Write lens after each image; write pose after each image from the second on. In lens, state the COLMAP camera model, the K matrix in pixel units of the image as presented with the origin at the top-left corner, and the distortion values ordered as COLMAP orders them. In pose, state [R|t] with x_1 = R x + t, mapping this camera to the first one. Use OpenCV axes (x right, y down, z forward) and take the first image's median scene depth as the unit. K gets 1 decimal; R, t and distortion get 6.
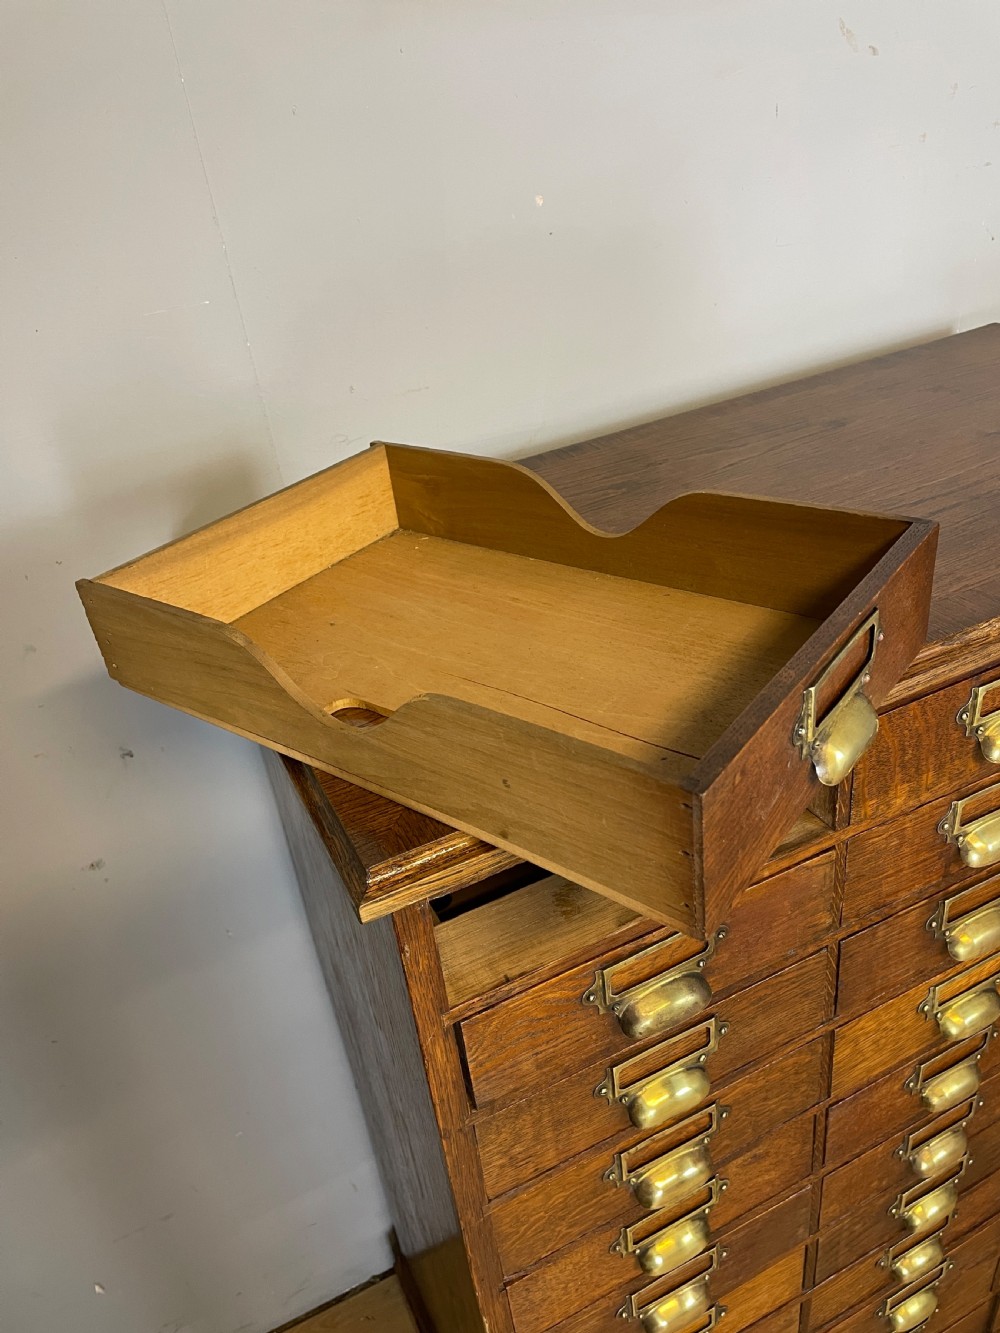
lens RADIAL K [[1021.3, 0, 495.1], [0, 1021.3, 650.4], [0, 0, 1]] dist [0.076948, -0.104763]
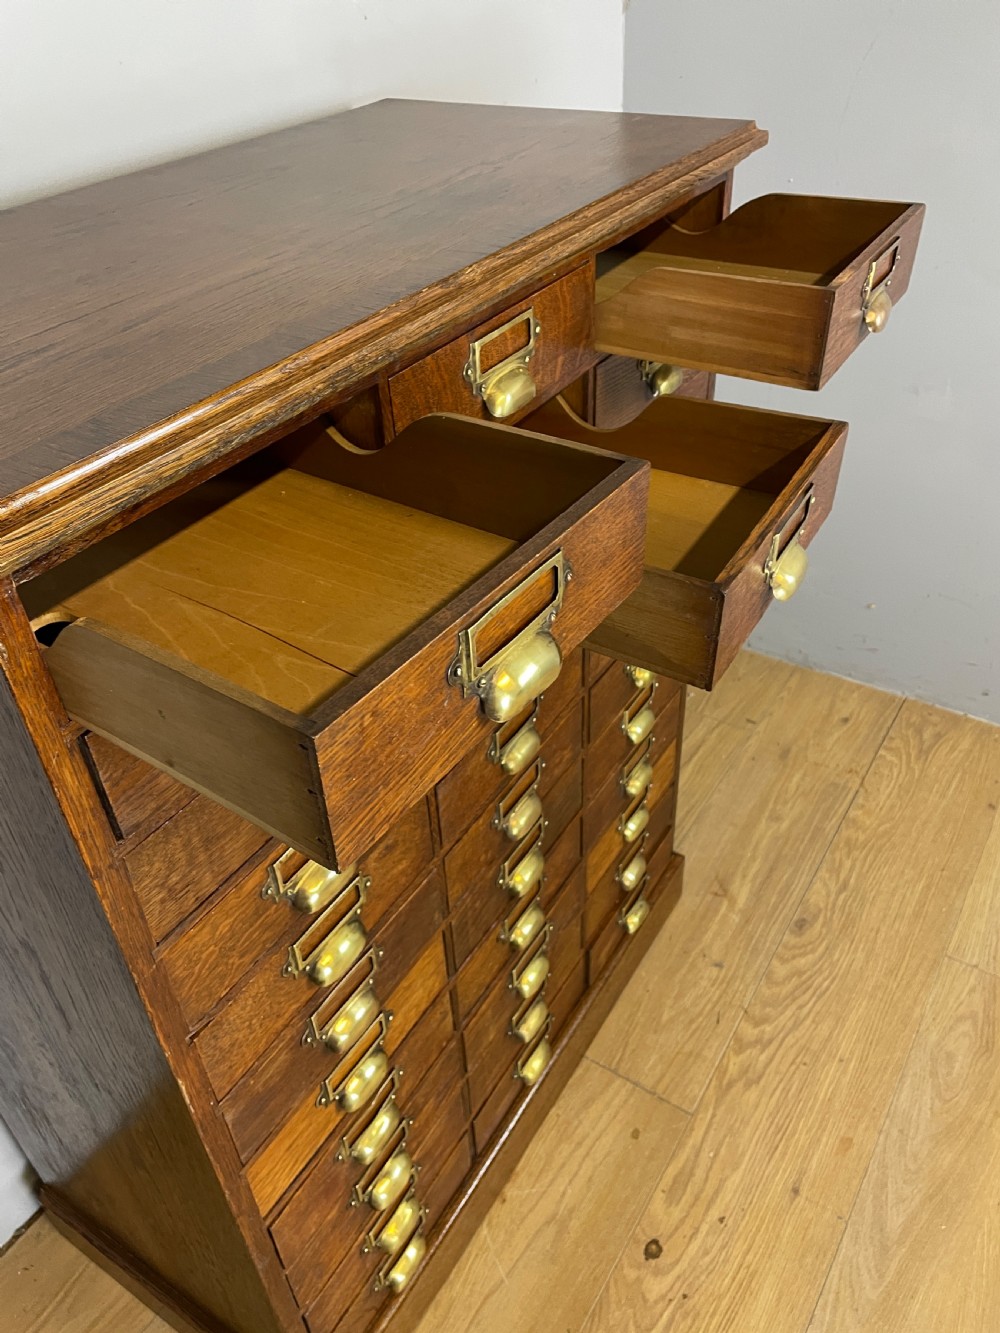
lens RADIAL K [[1021.3, 0, 499.2], [0, 1021.3, 664.0], [0, 0, 1]] dist [0.076948, -0.104763]
pose [[0.846563, -0.259586, 0.464700, -0.104560], [0.225951, 0.965715, 0.127834, 0.211826], [-0.481952, -0.003220, 0.876192, 0.011136]]
